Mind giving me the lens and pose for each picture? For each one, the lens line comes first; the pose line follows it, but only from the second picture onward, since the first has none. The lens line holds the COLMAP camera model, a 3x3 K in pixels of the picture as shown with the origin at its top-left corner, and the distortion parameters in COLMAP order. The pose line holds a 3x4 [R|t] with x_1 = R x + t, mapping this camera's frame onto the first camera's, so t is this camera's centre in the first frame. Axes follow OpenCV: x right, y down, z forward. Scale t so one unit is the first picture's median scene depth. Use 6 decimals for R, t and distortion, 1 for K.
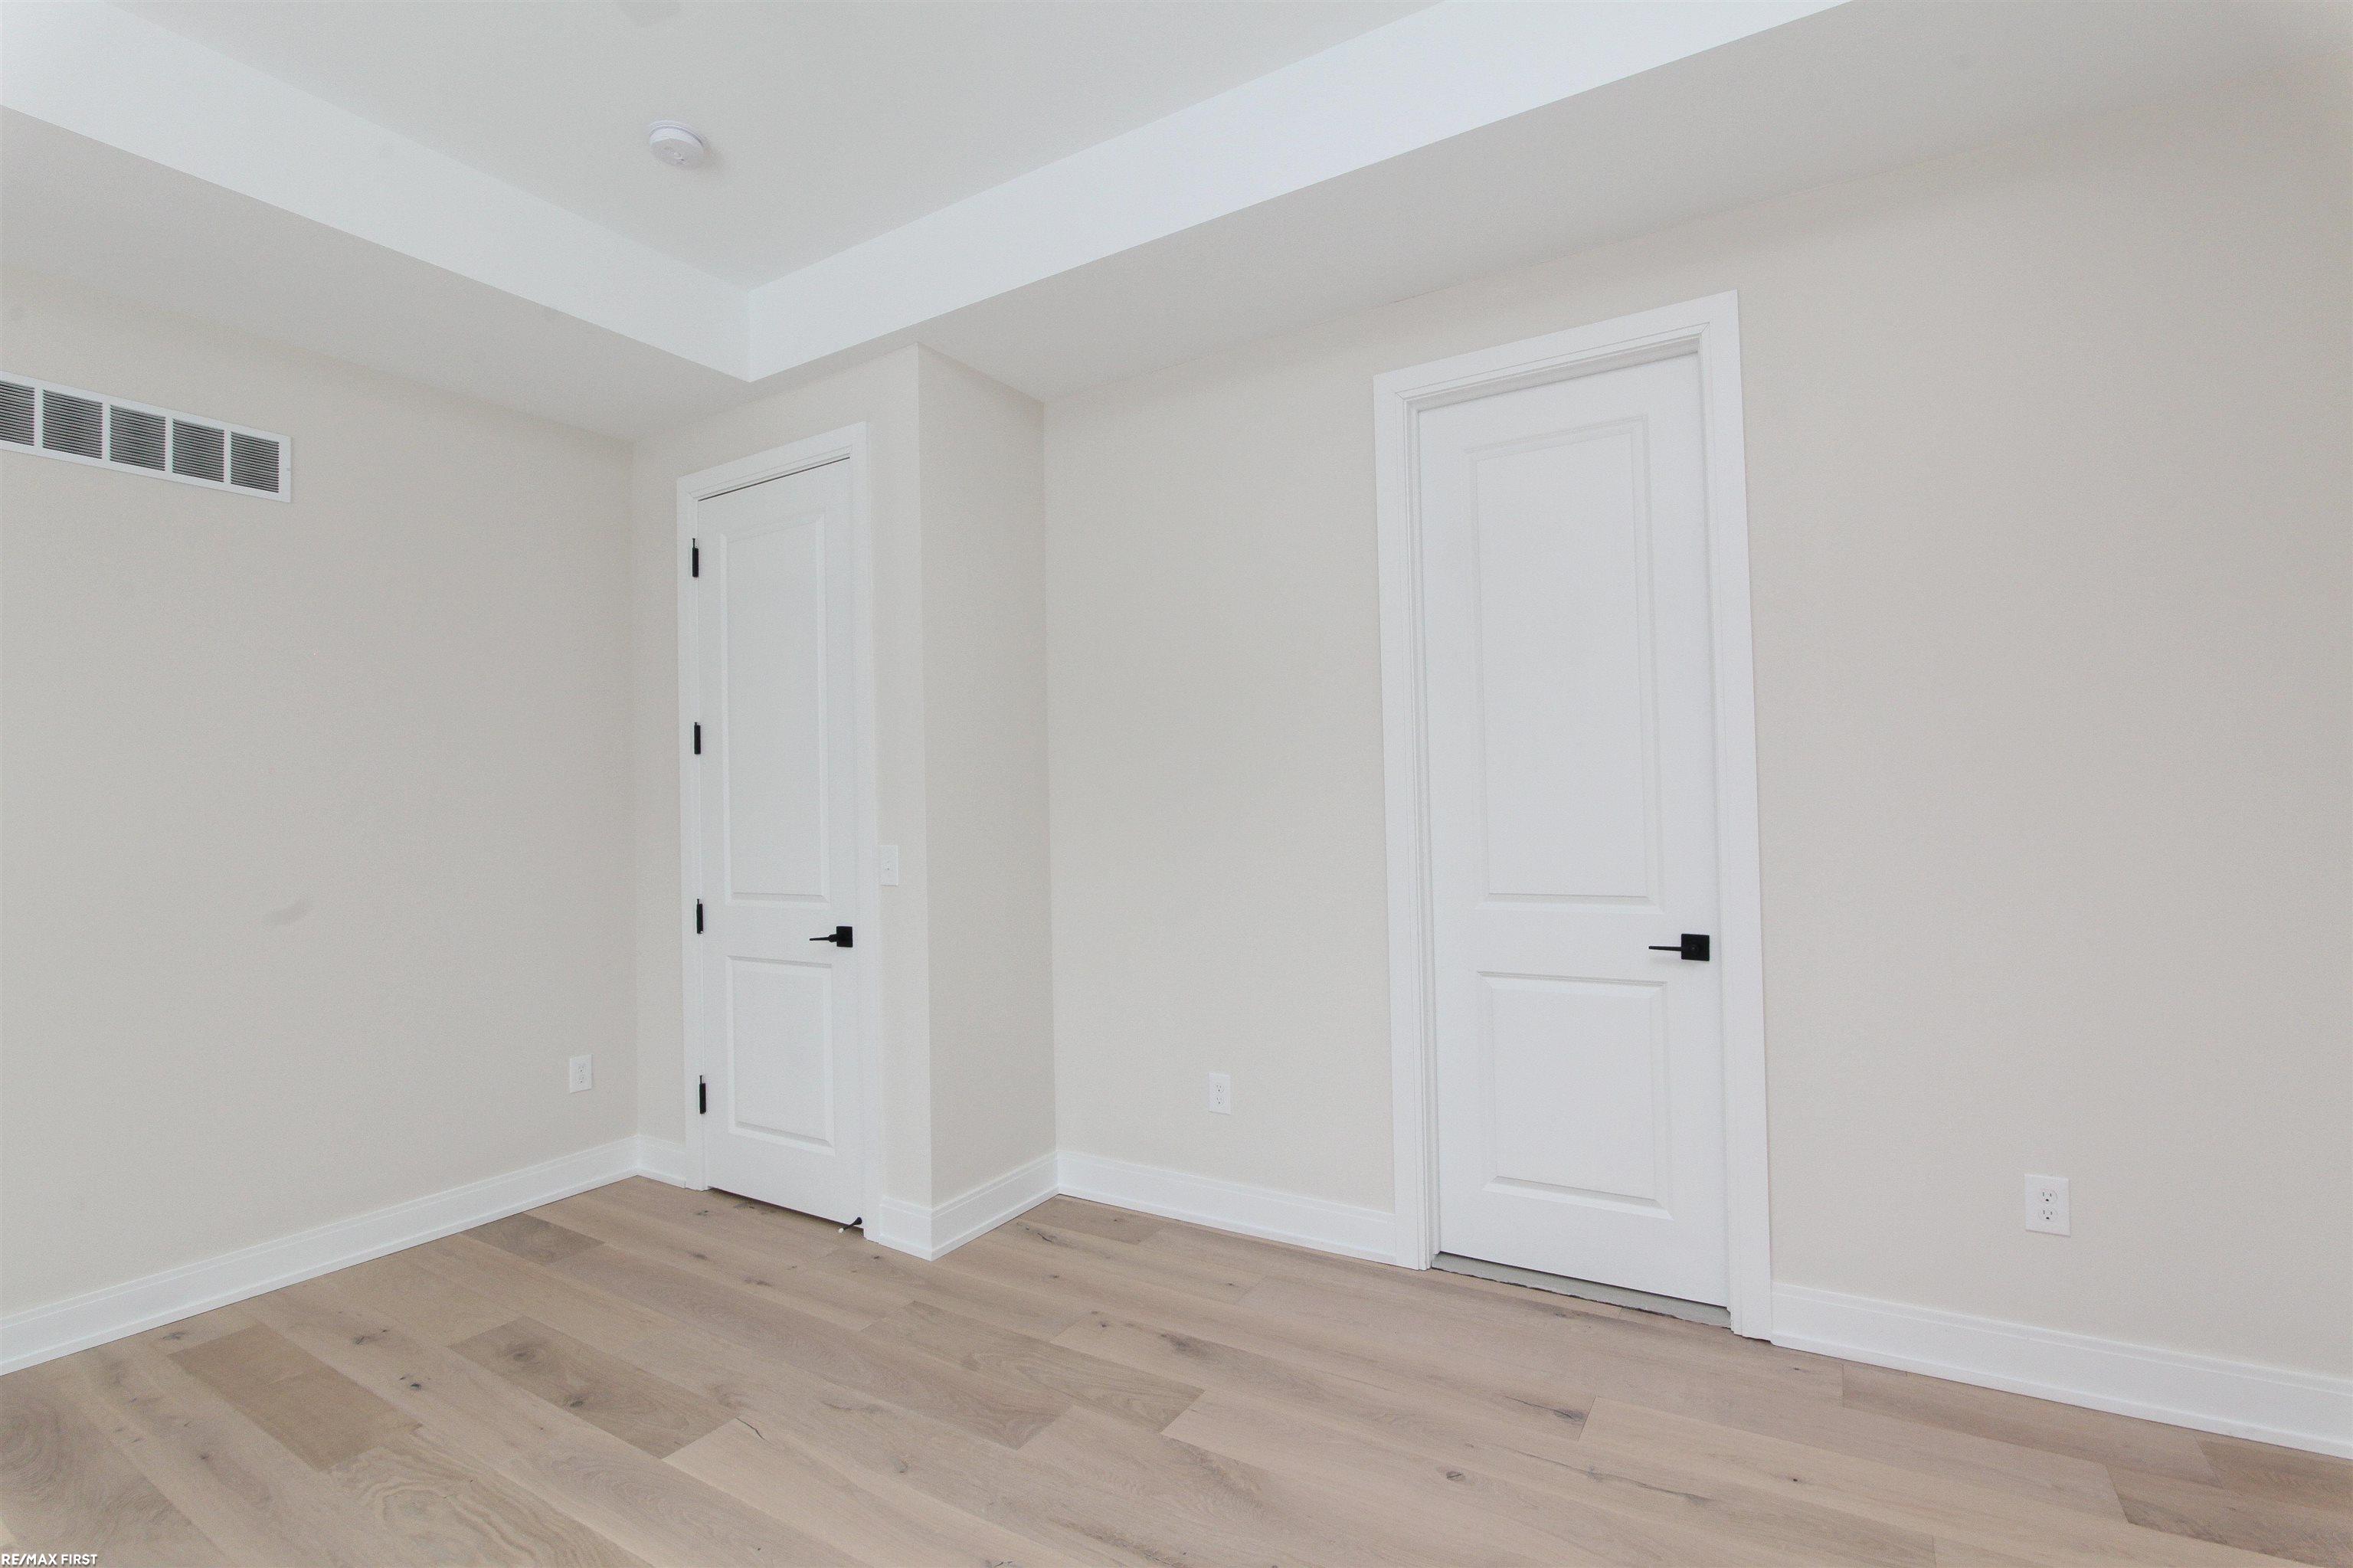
lens RADIAL K [[1072.1, 0, 1170.7], [0, 1072.1, 798.3], [0, 0, 1]] dist [-0.019692, 0.000233]
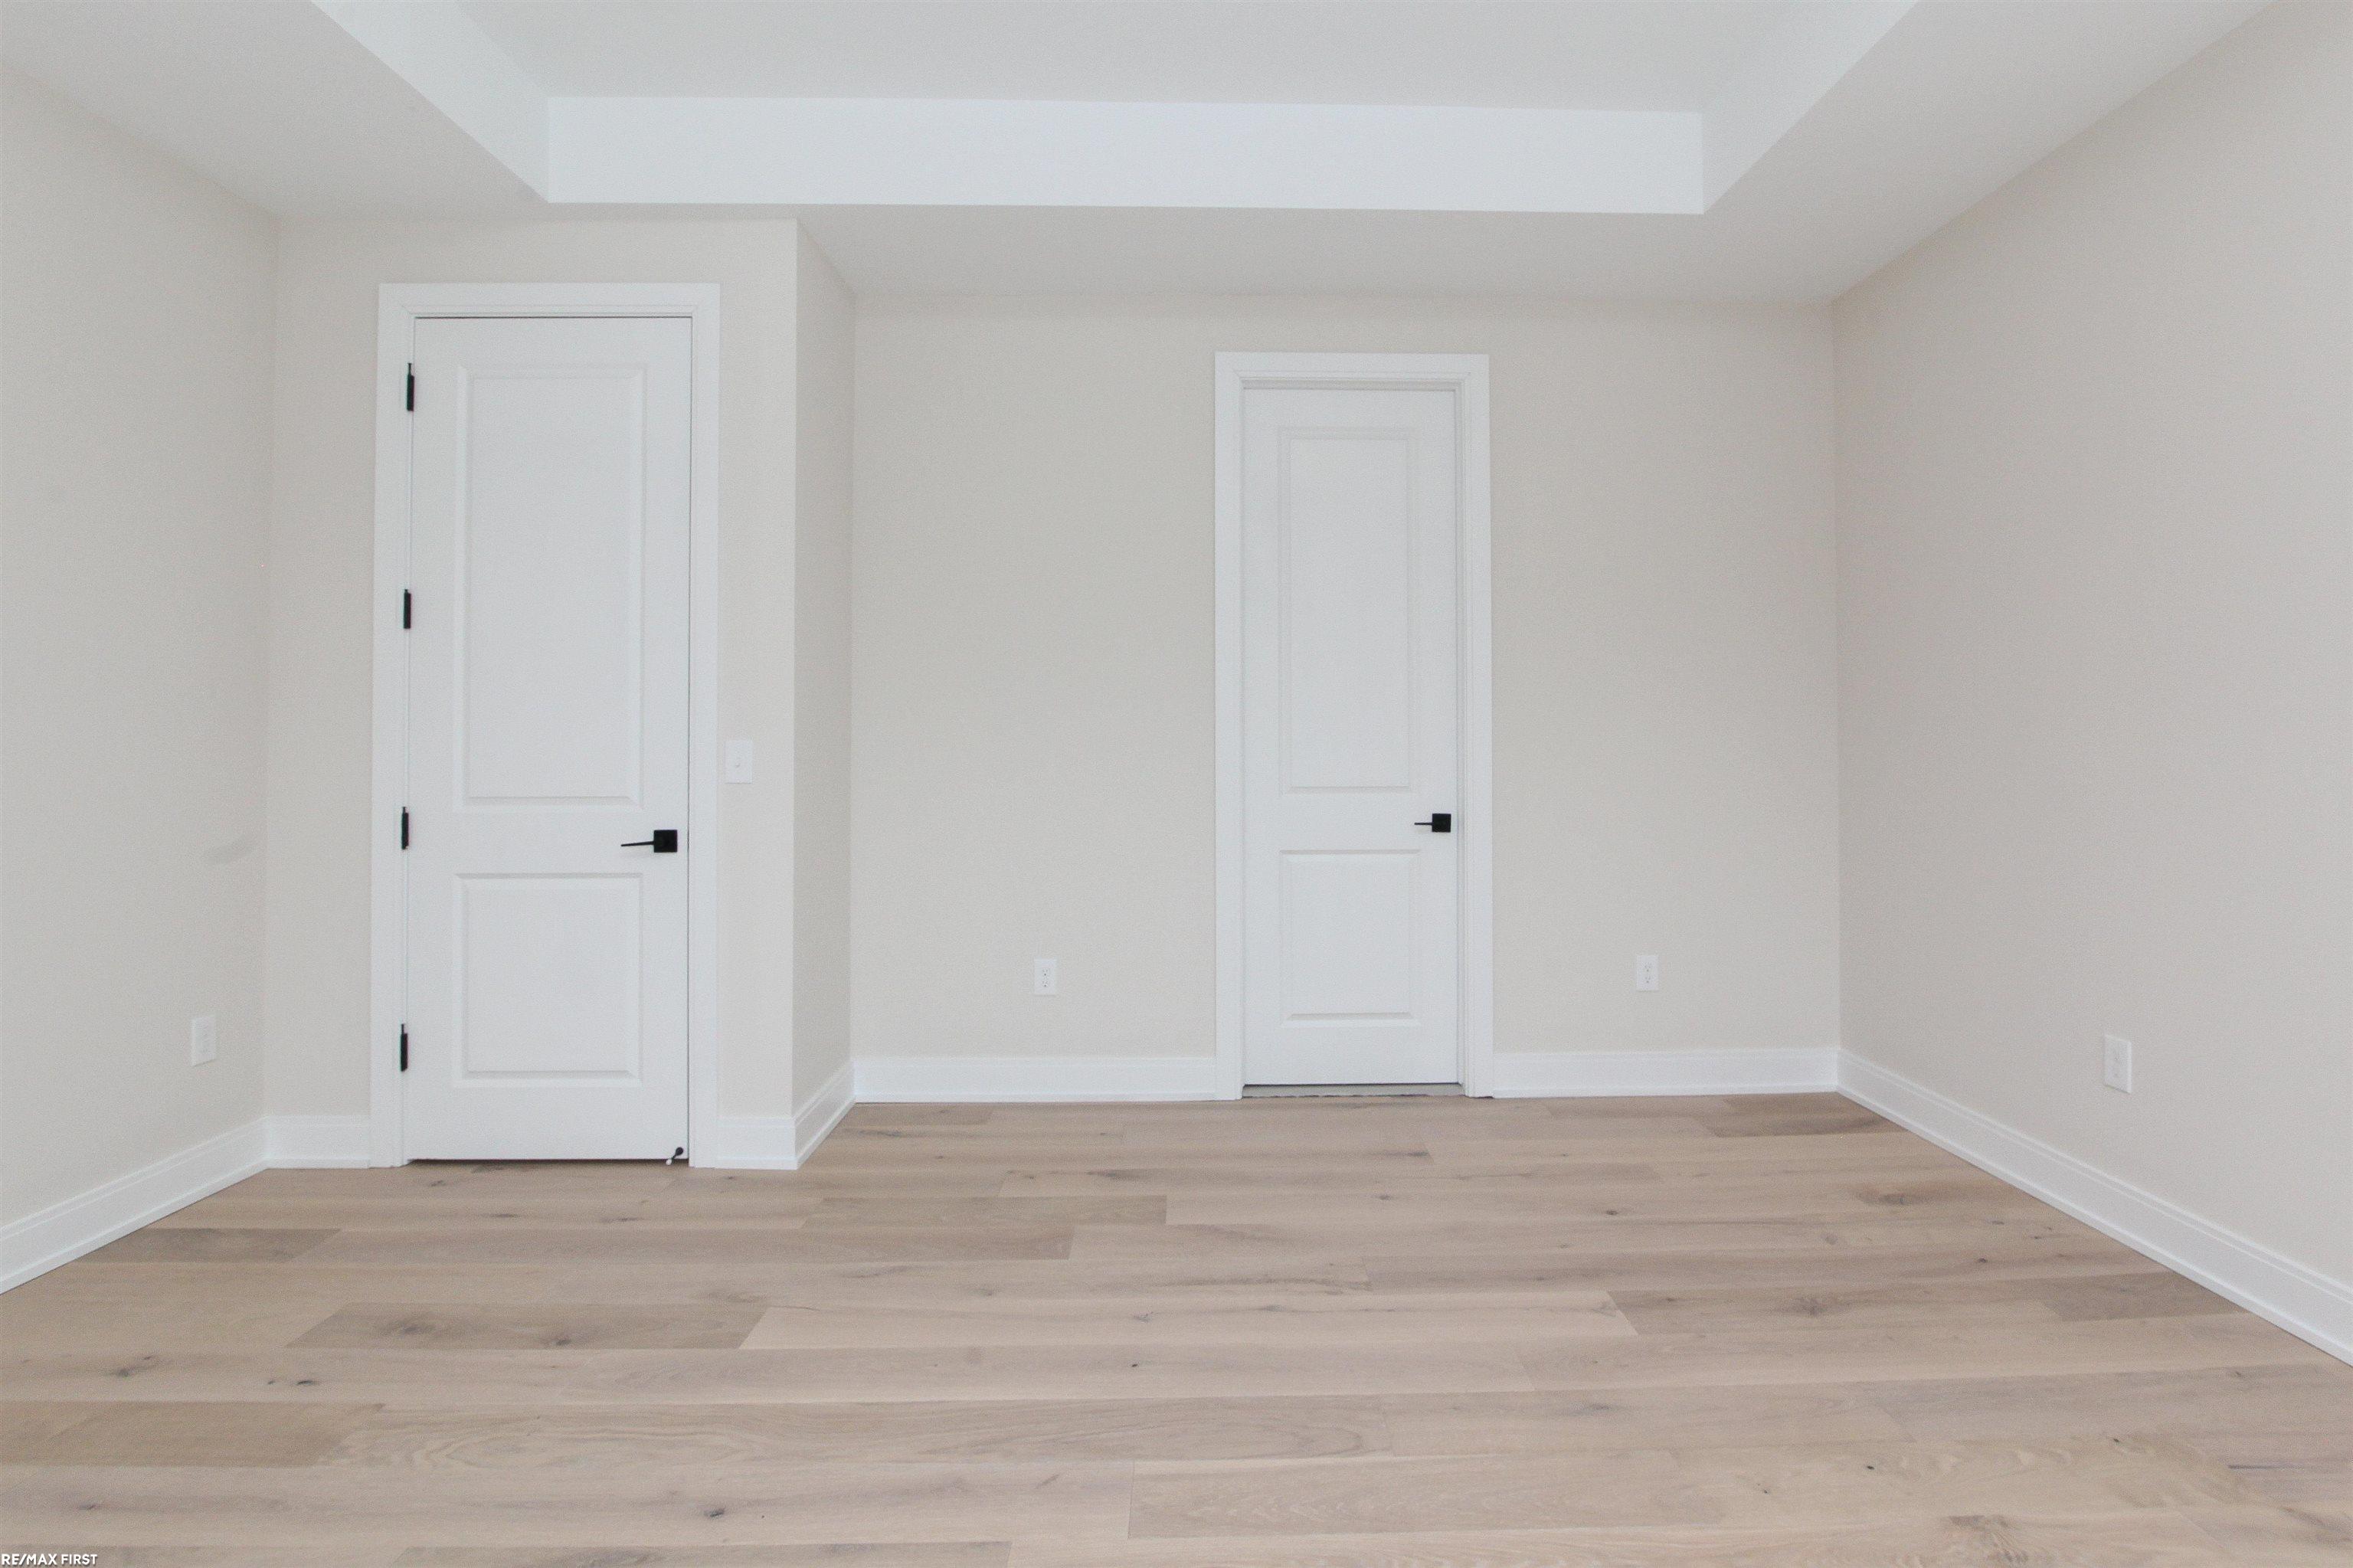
lens RADIAL K [[1157.1, 0, 1245.8], [0, 1157.1, 729.3], [0, 0, 1]] dist [-0.020242, 0.000651]
pose [[0.839116, 0.025805, 0.543340, -0.477492], [-0.023815, 0.999659, -0.010697, 0.037341], [-0.543431, -0.003964, 0.839444, -0.099335]]
